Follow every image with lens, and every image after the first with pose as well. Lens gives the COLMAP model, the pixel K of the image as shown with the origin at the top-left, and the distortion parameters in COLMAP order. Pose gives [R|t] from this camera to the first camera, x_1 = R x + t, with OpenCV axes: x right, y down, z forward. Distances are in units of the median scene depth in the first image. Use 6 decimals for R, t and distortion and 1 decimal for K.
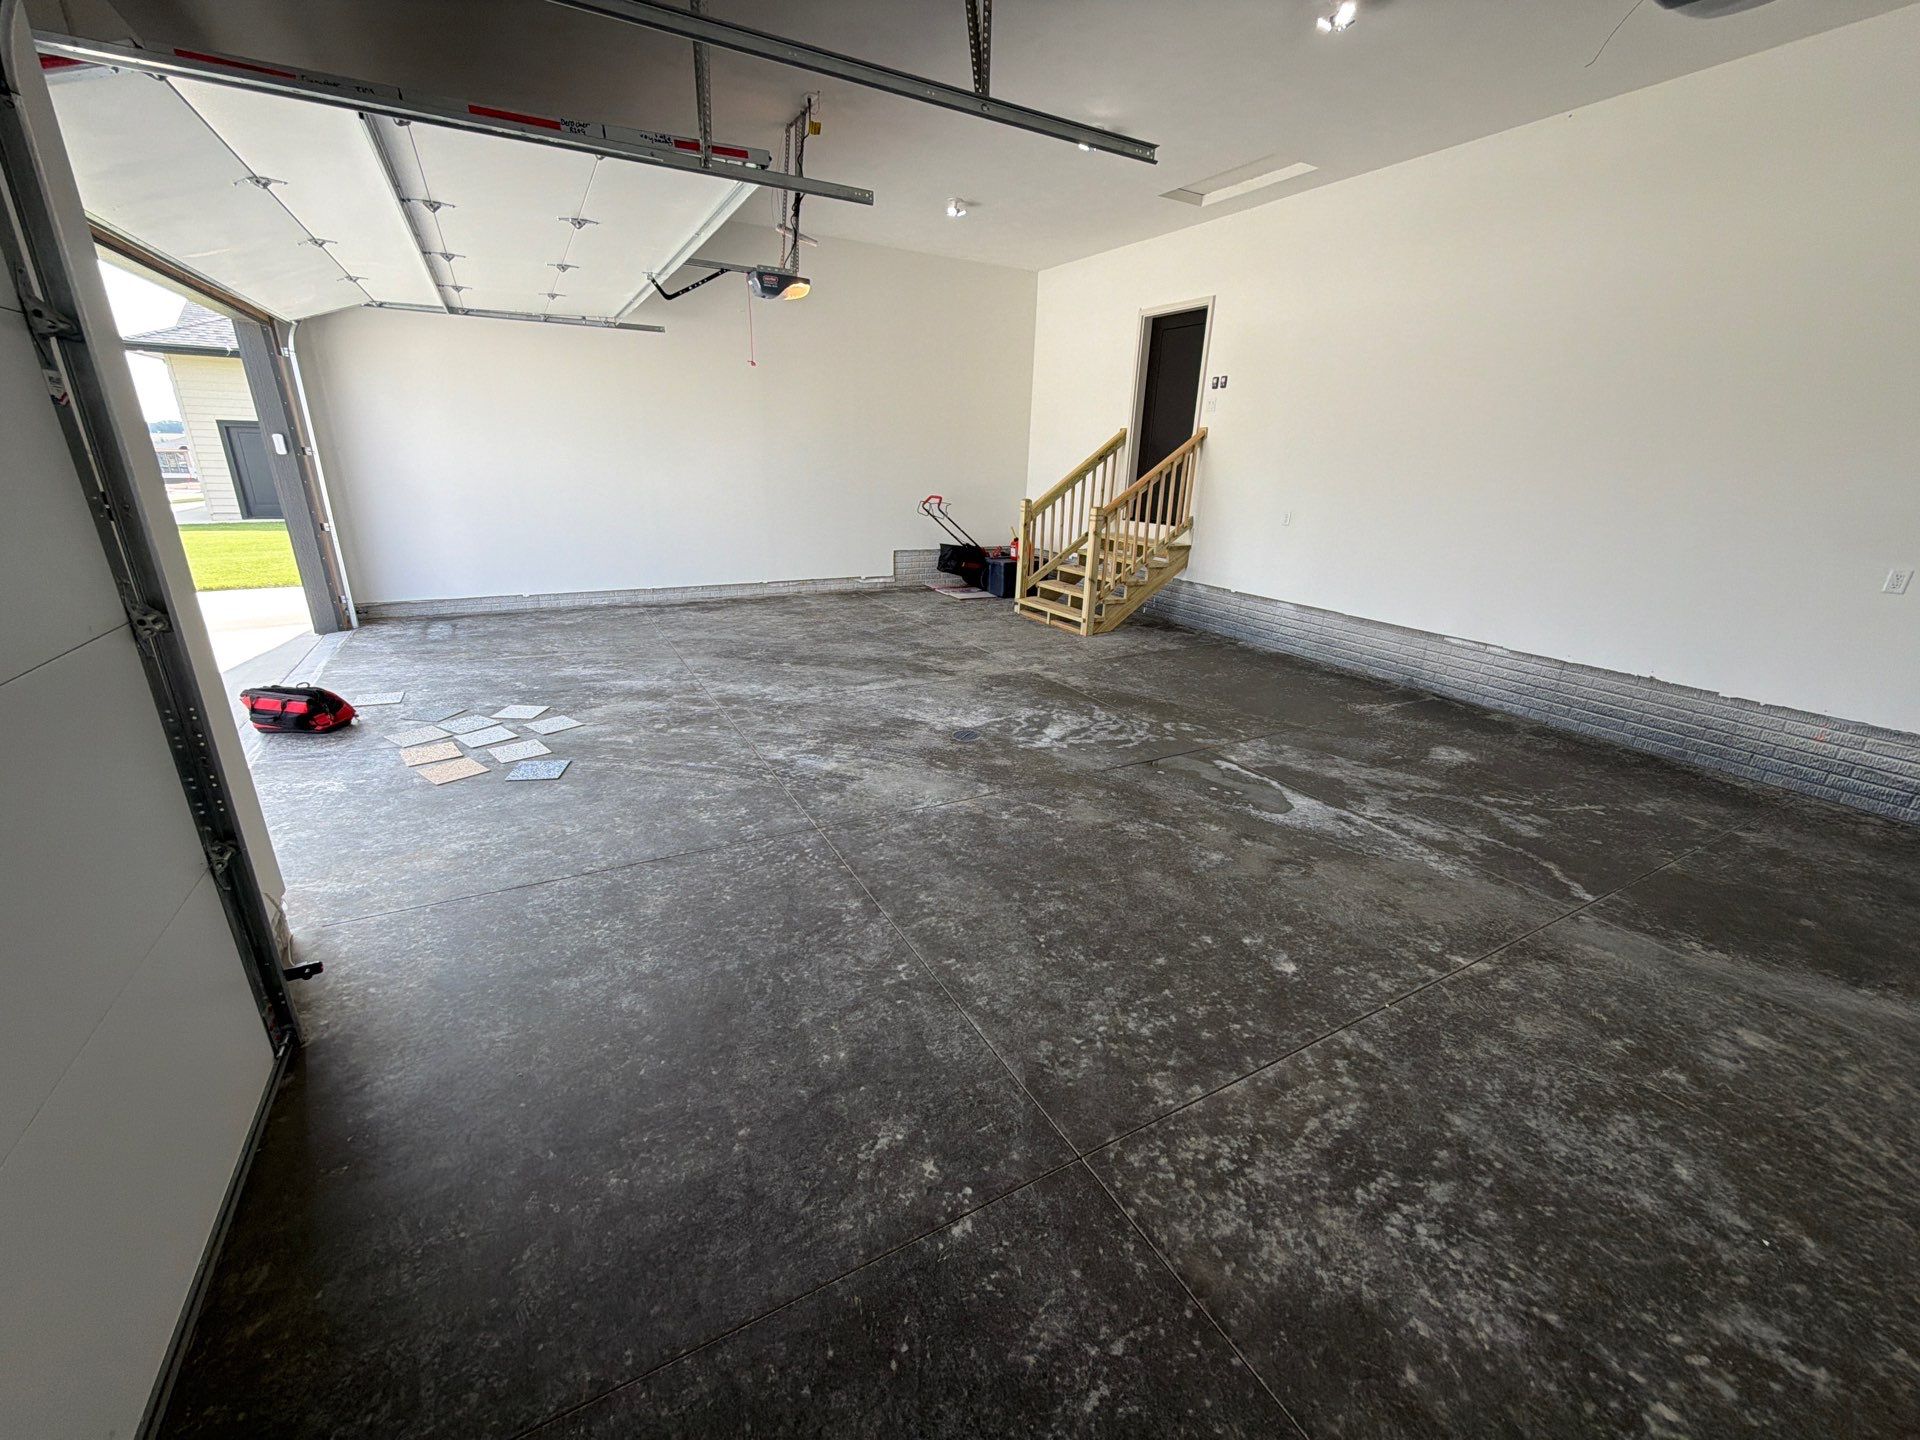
lens RADIAL K [[764.9, 0, 956.5], [0, 764.9, 719.4], [0, 0, 1]] dist [-0.000239, 0.000044]
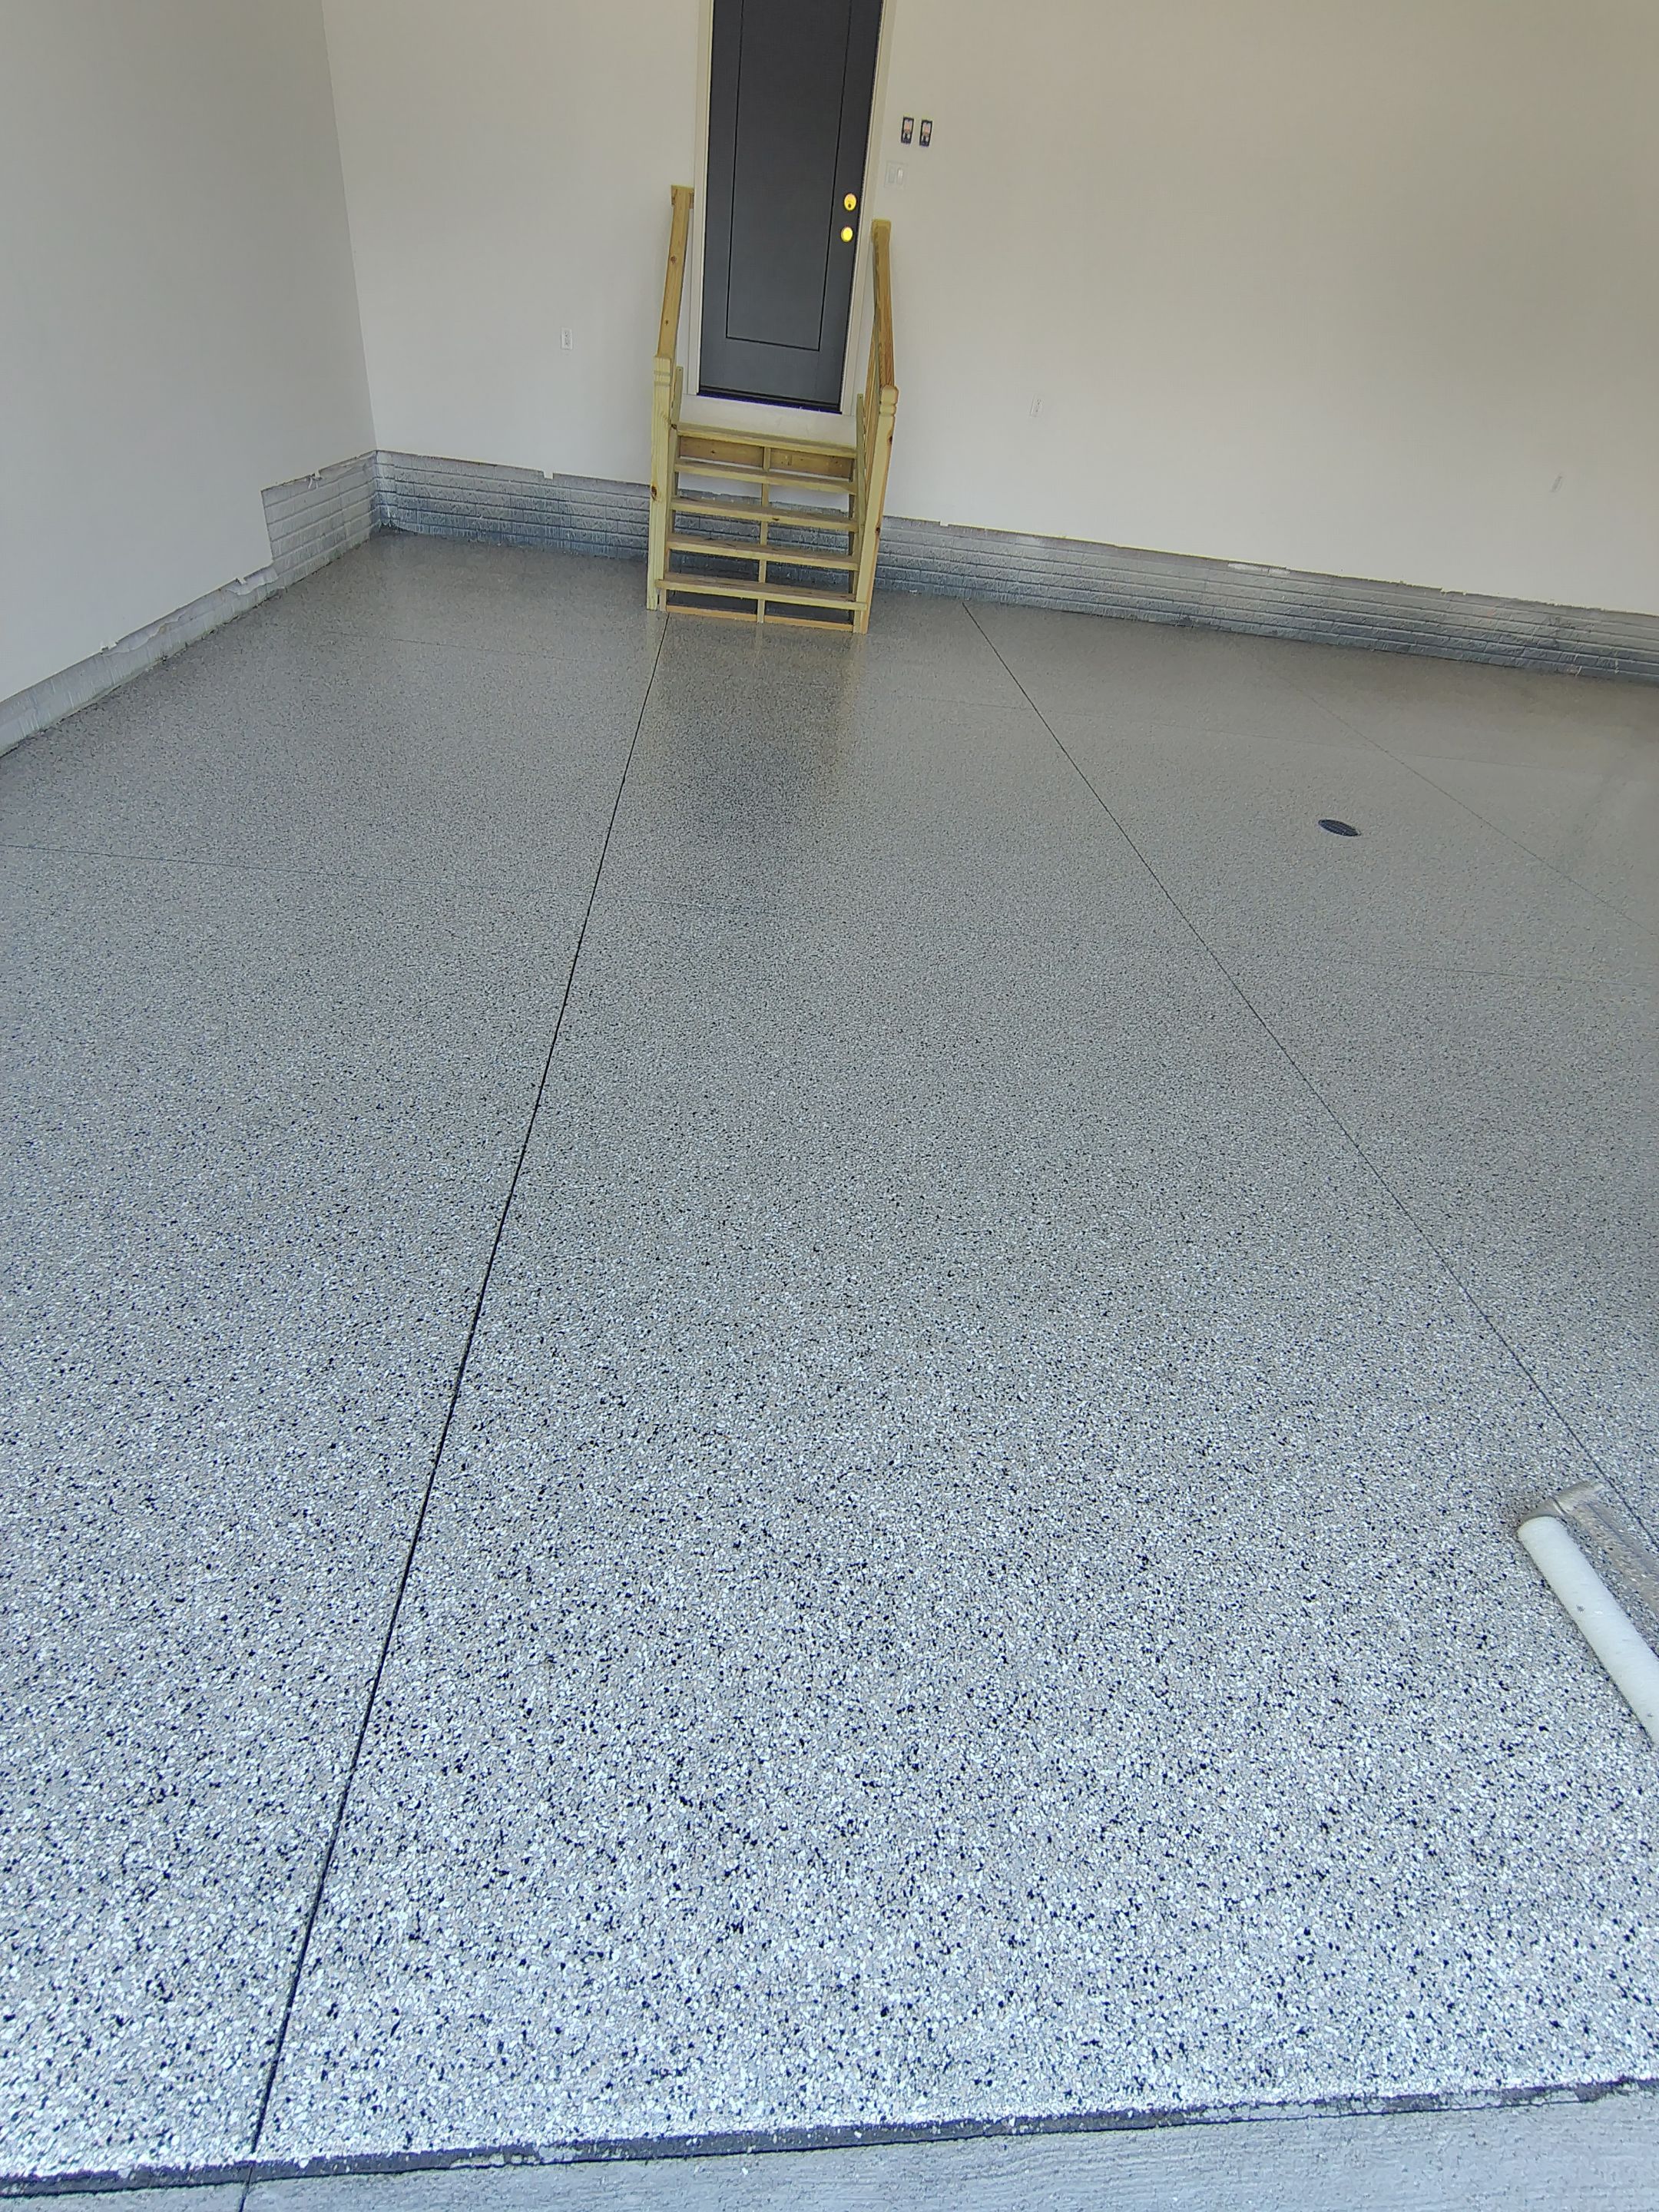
lens RADIAL K [[1025.3, 0, 819.5], [0, 1025.3, 1103.9], [0, 0, 1]] dist [-0.011768, 0.006374]
pose [[0.438000, -0.524991, 0.729754, -0.938489], [0.197572, 0.848130, 0.491570, -0.294461], [-0.876996, -0.071129, 0.475204, 0.916041]]
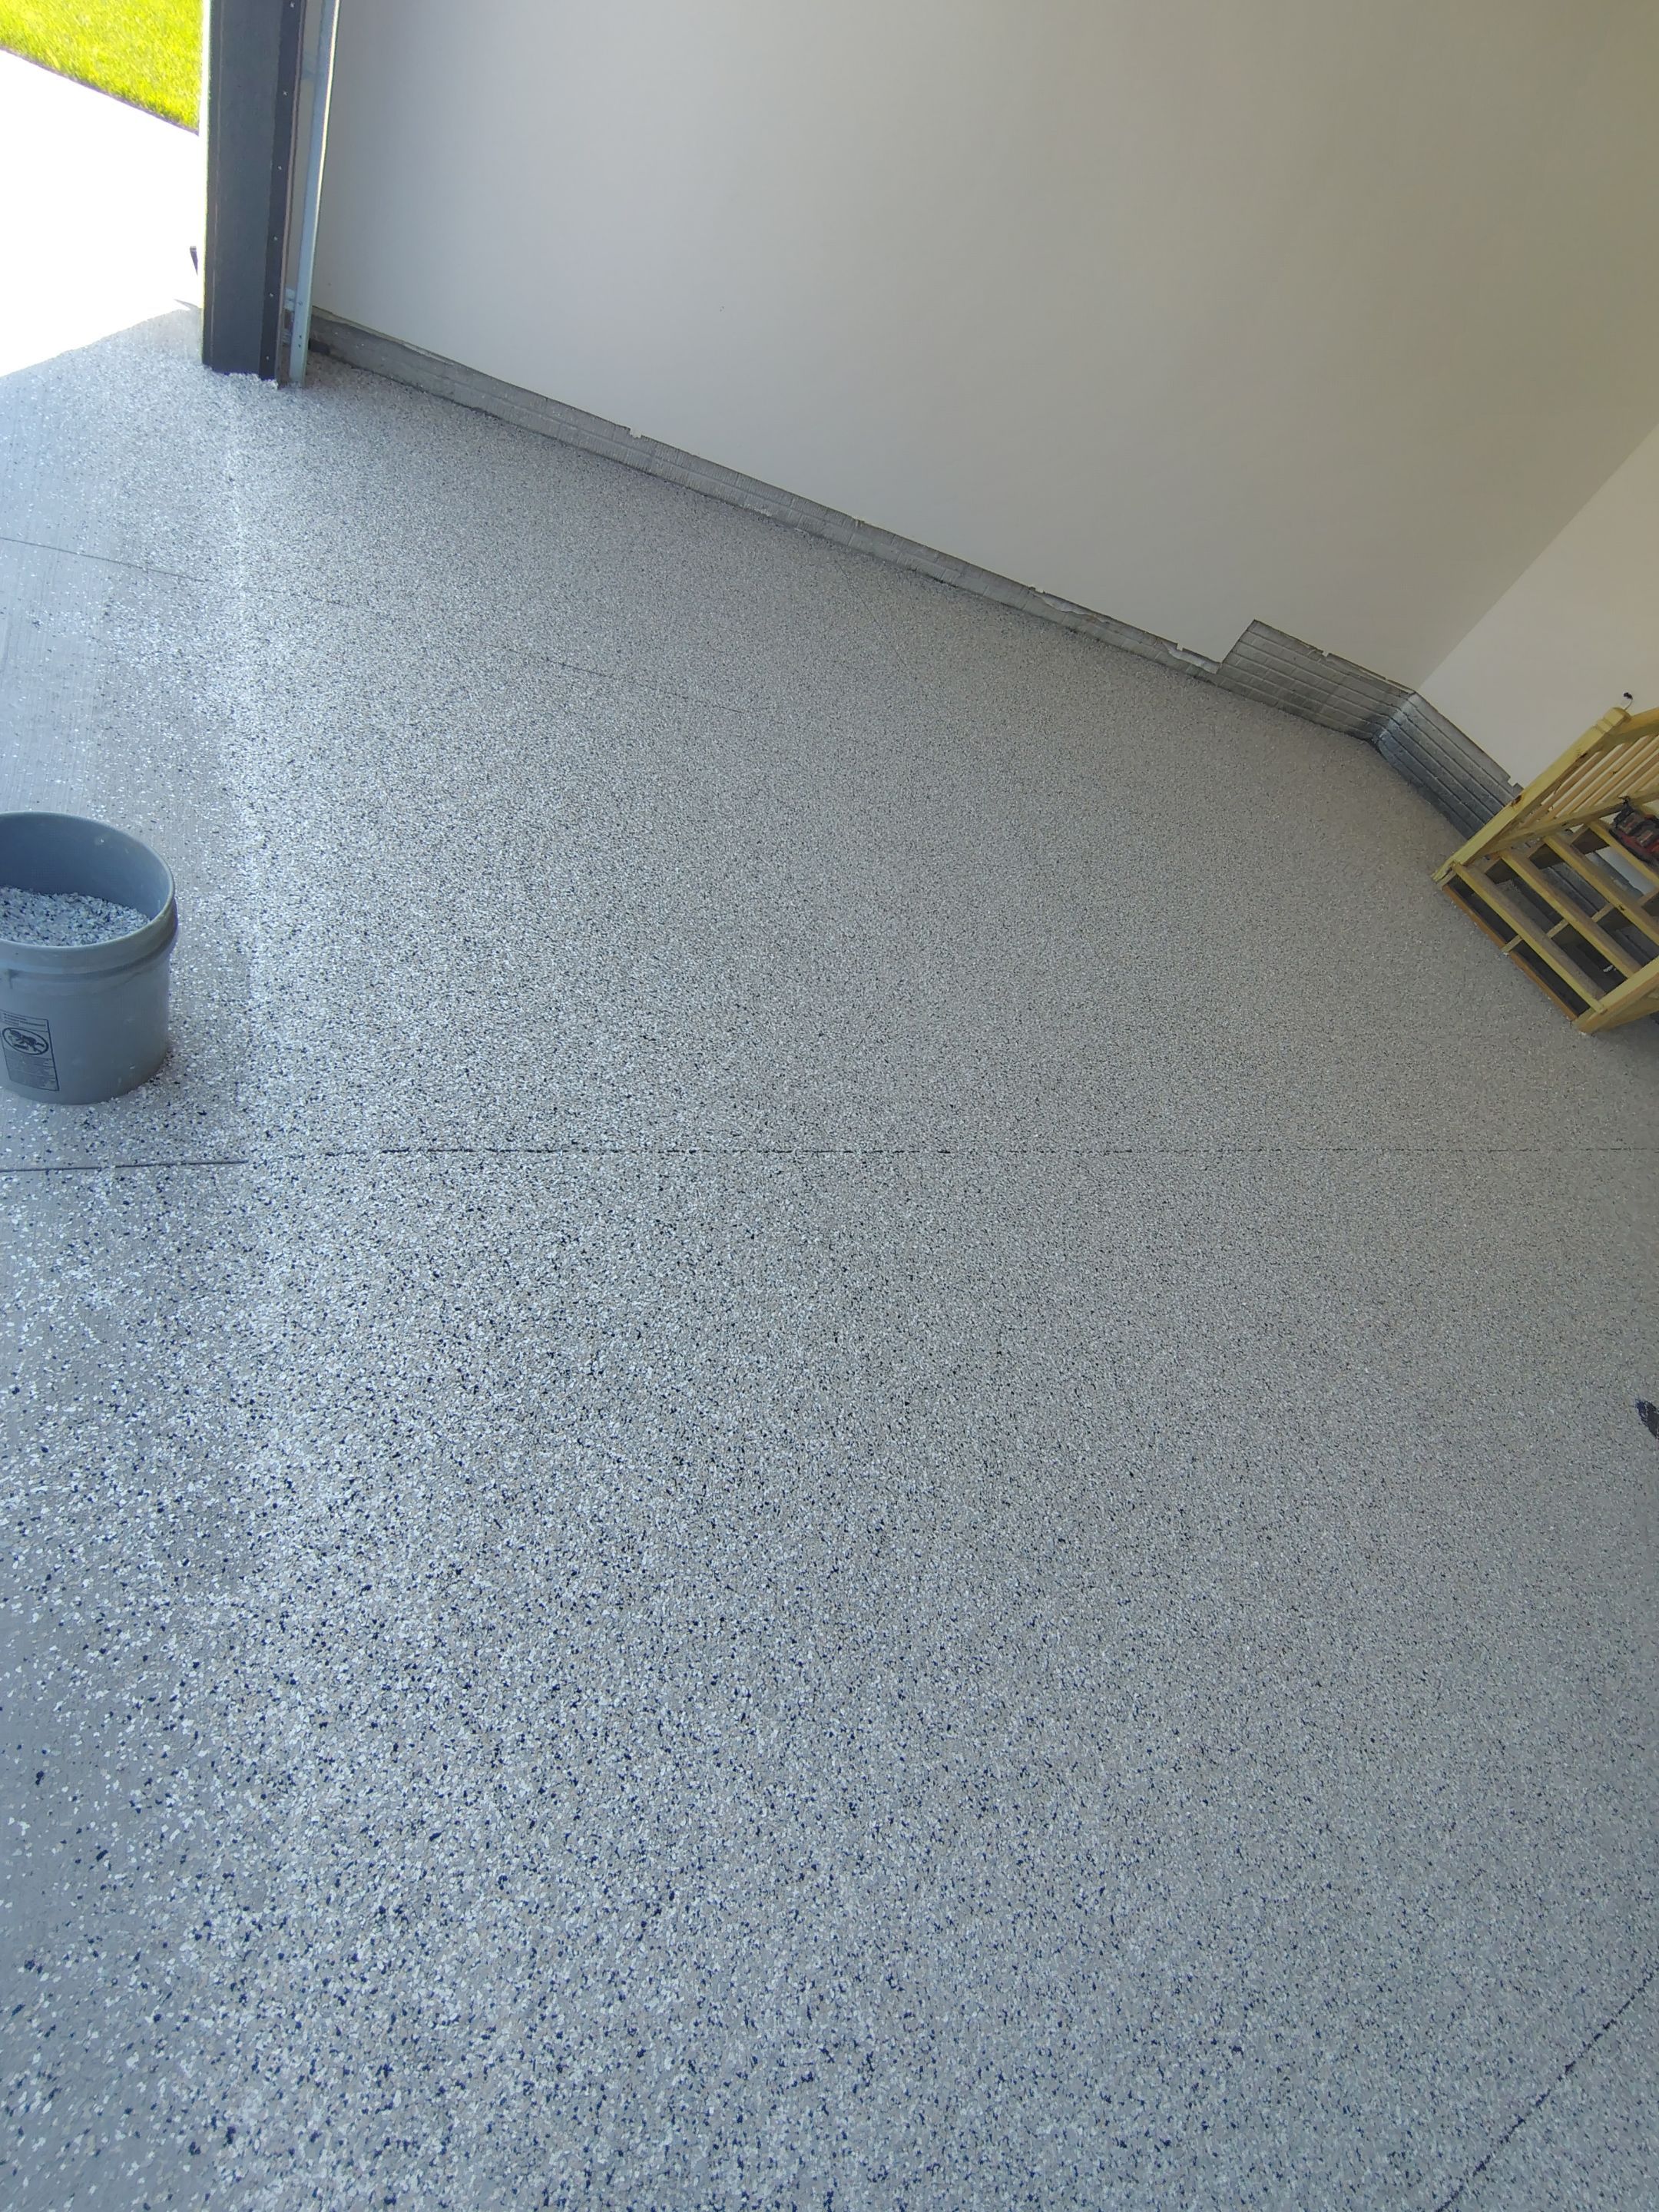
lens RADIAL K [[1025.3, 0, 819.5], [0, 1025.3, 1103.9], [0, 0, 1]] dist [-0.011768, 0.006374]
pose [[0.909206, 0.375966, 0.178870, -0.656870], [-0.416304, 0.827073, 0.377678, -0.172287], [-0.005945, -0.417851, 0.908496, 0.462280]]
